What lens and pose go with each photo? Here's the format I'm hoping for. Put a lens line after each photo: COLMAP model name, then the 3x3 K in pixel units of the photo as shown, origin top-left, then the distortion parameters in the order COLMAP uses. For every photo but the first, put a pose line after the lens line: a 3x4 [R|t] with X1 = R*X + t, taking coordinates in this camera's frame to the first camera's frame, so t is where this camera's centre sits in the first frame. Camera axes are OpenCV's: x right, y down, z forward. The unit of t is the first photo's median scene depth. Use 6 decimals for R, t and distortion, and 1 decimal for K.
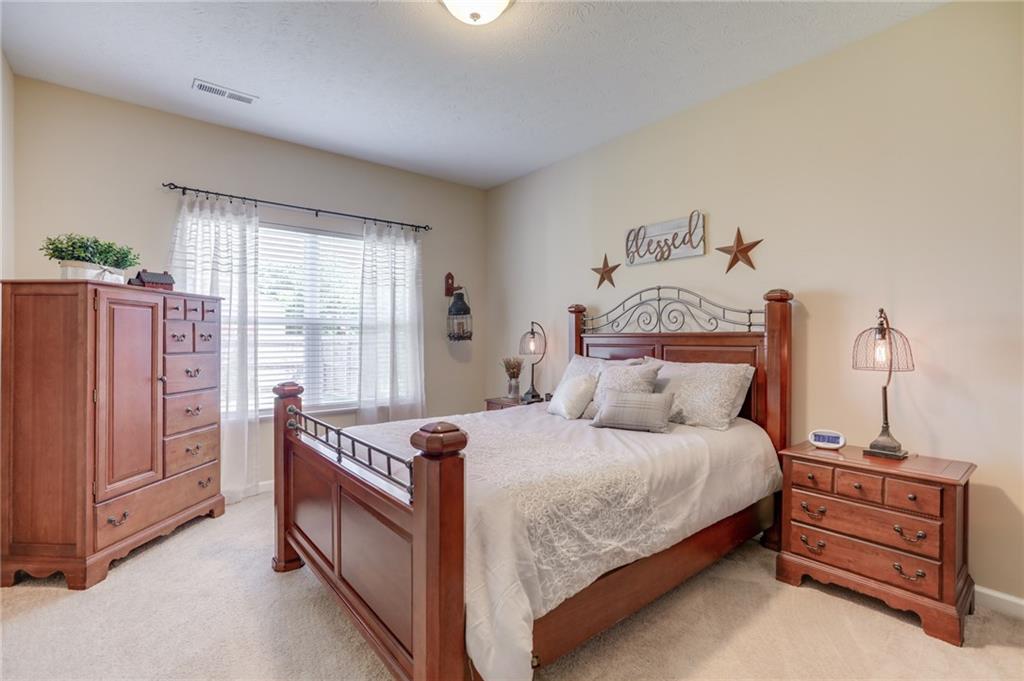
lens RADIAL K [[464.8, 0, 513.8], [0, 464.8, 339.0], [0, 0, 1]] dist [-0.032195, 0.015594]
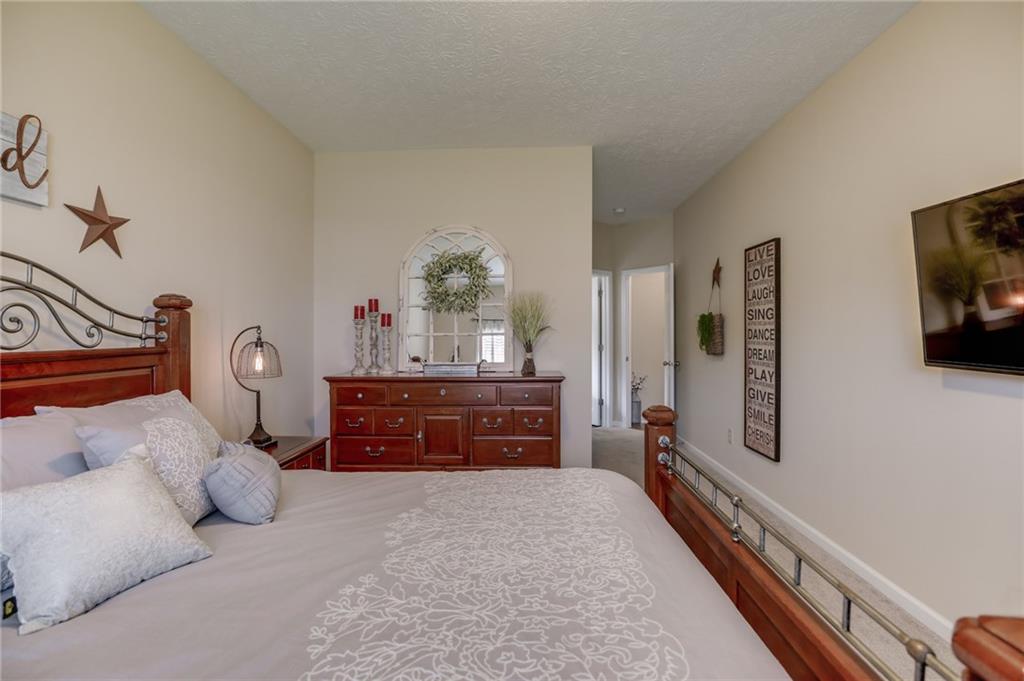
lens RADIAL K [[464.8, 0, 513.8], [0, 464.8, 339.0], [0, 0, 1]] dist [-0.032195, 0.015594]
pose [[-0.750012, -0.007252, 0.661385, -0.366926], [0.002879, 0.999895, 0.014228, -0.034708], [-0.661418, 0.012575, -0.749912, 1.074789]]
